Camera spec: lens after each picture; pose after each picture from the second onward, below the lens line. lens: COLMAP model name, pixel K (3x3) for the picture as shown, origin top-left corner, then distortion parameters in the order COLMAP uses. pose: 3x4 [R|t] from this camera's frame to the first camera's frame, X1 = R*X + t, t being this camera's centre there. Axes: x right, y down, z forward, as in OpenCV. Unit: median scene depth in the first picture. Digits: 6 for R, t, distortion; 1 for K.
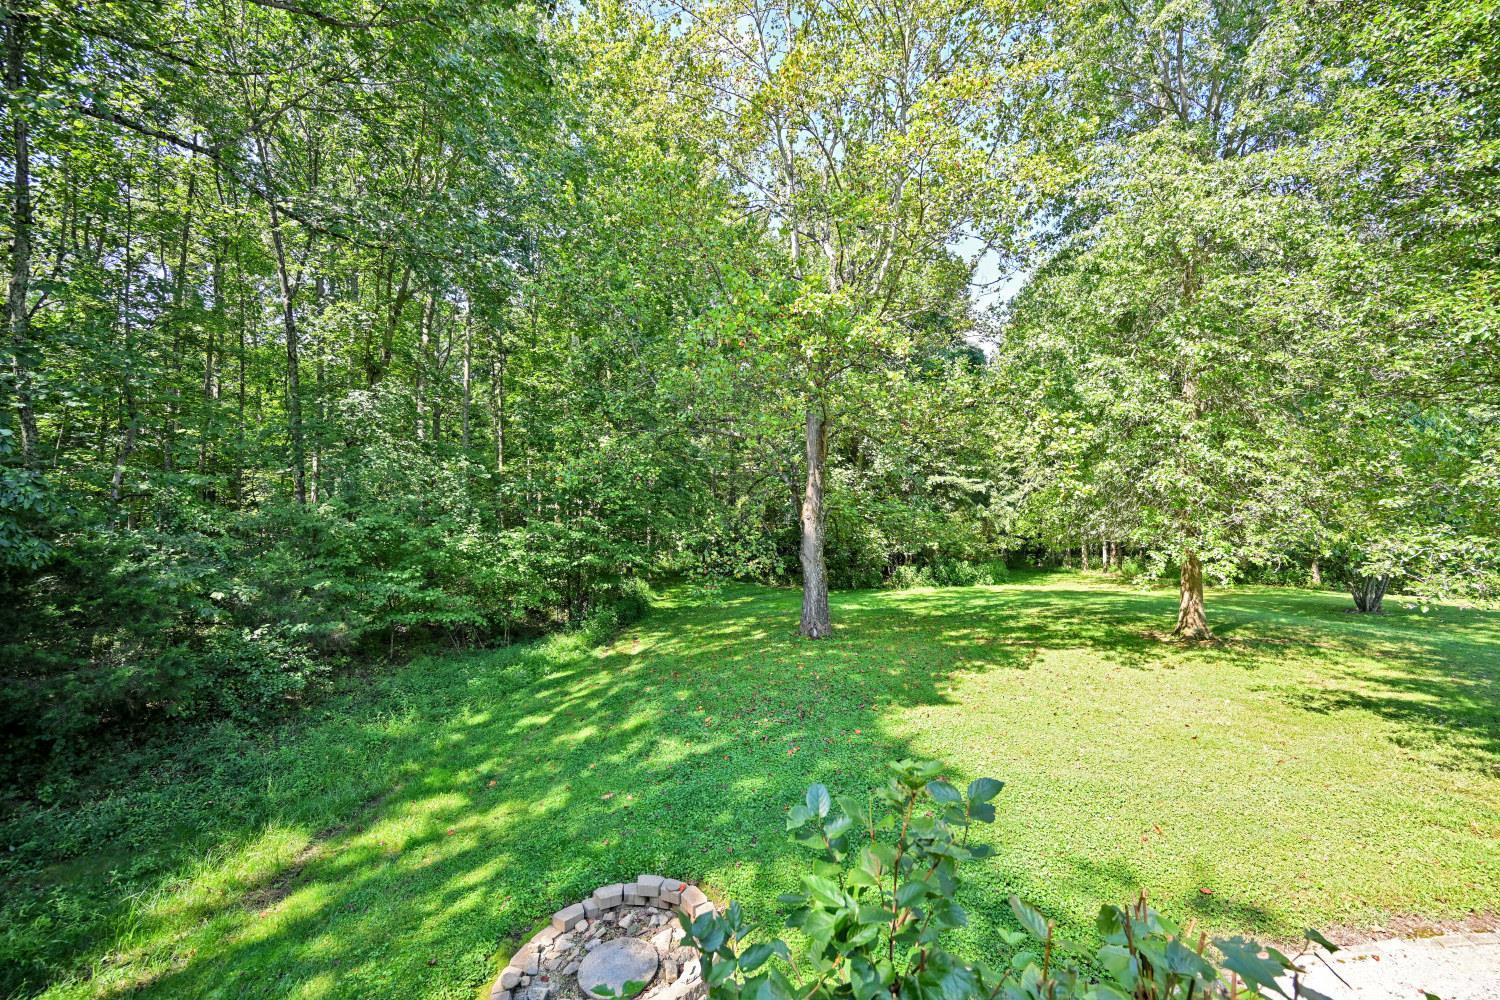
lens RADIAL K [[590.6, 0, 757.3], [0, 590.6, 502.6], [0, 0, 1]] dist [-0.000611, 0.000139]
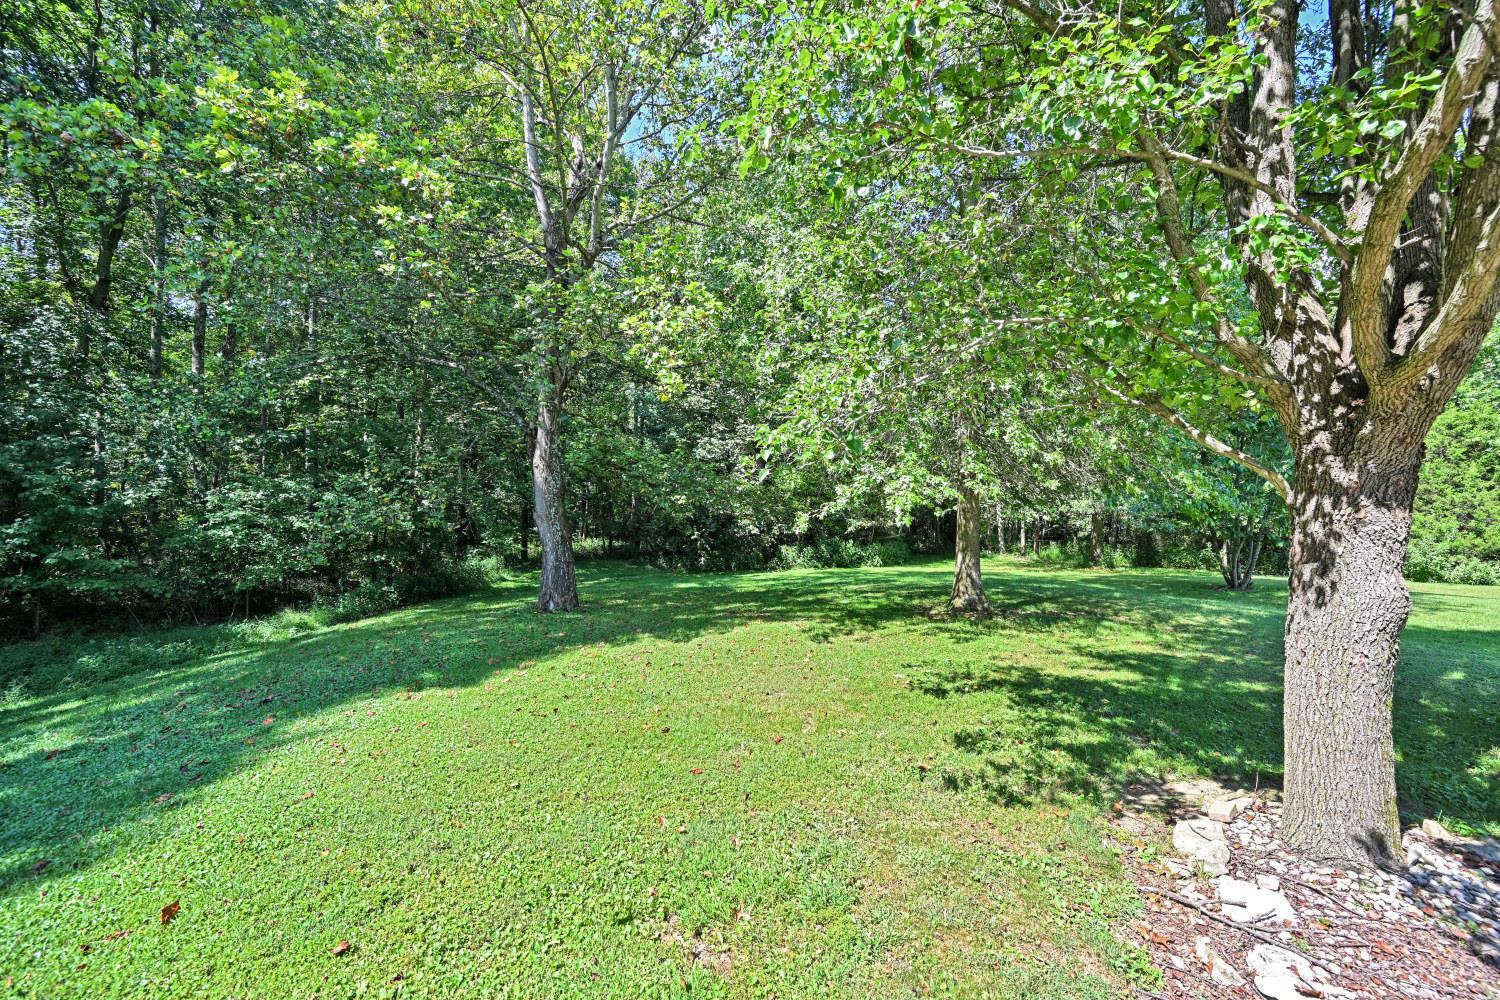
lens RADIAL K [[590.6, 0, 750.9], [0, 590.6, 501.4], [0, 0, 1]] dist [-0.000611, 0.000139]
pose [[0.999921, 0.007394, 0.010116, 0.289063], [-0.007469, 0.999945, 0.007302, 0.050855], [-0.010062, -0.007377, 0.999922, 0.126900]]
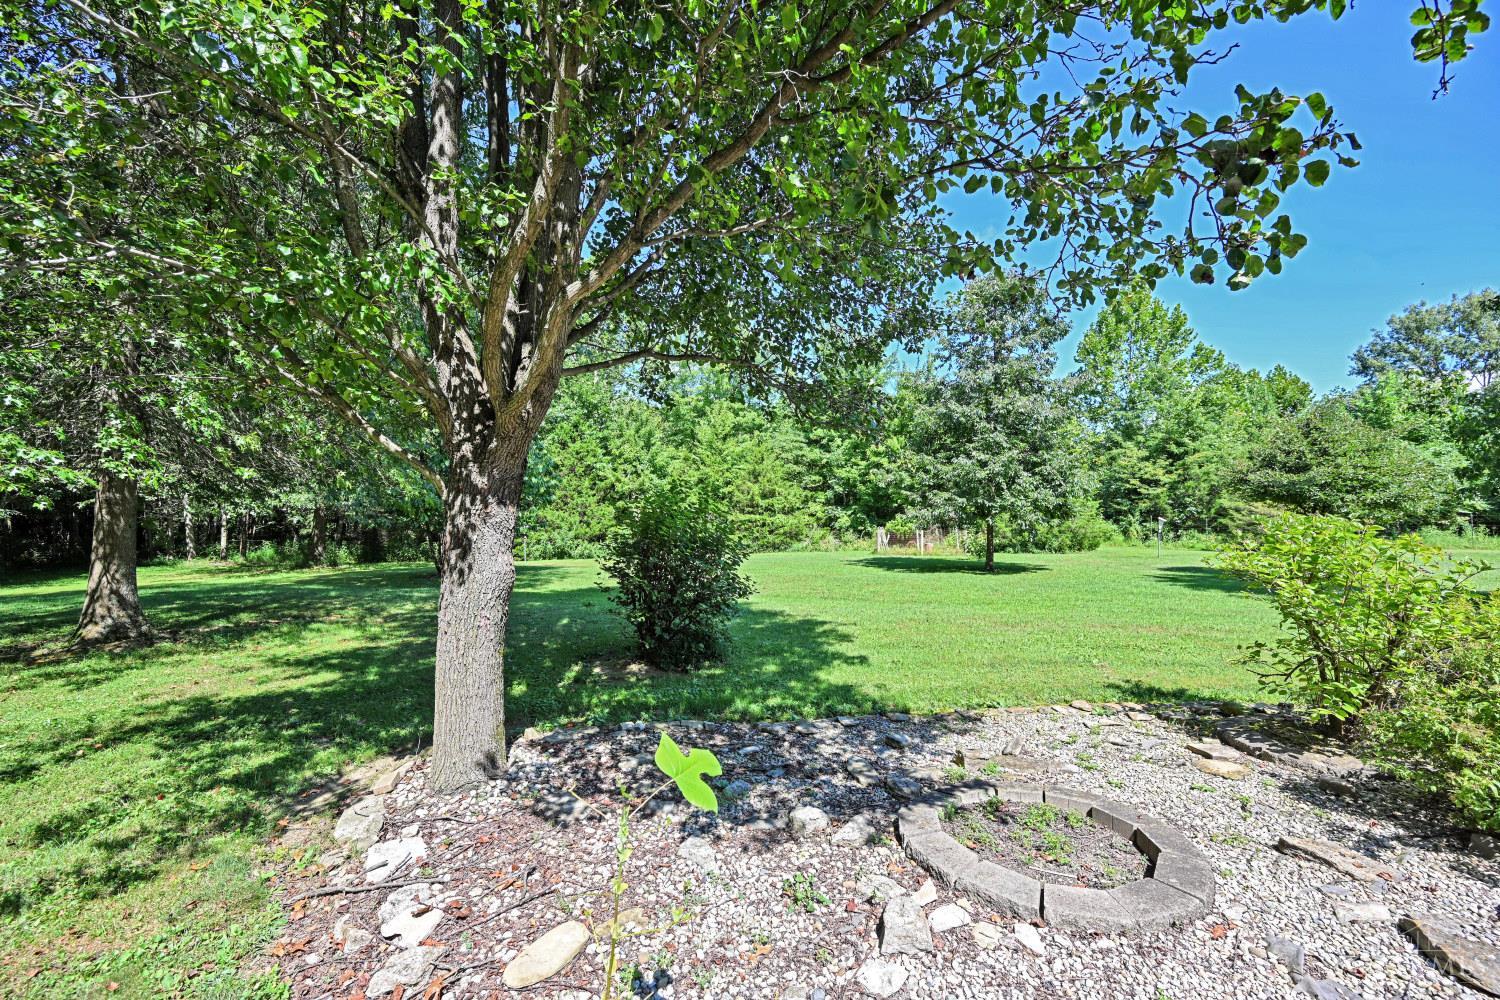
lens RADIAL K [[590.6, 0, 755.5], [0, 590.6, 498.2], [0, 0, 1]] dist [-0.000611, 0.000139]
pose [[0.392208, 0.034937, 0.919213, 0.298610], [-0.038327, 0.999031, -0.021618, 0.051160], [-0.919078, -0.026752, 0.393167, 0.120251]]
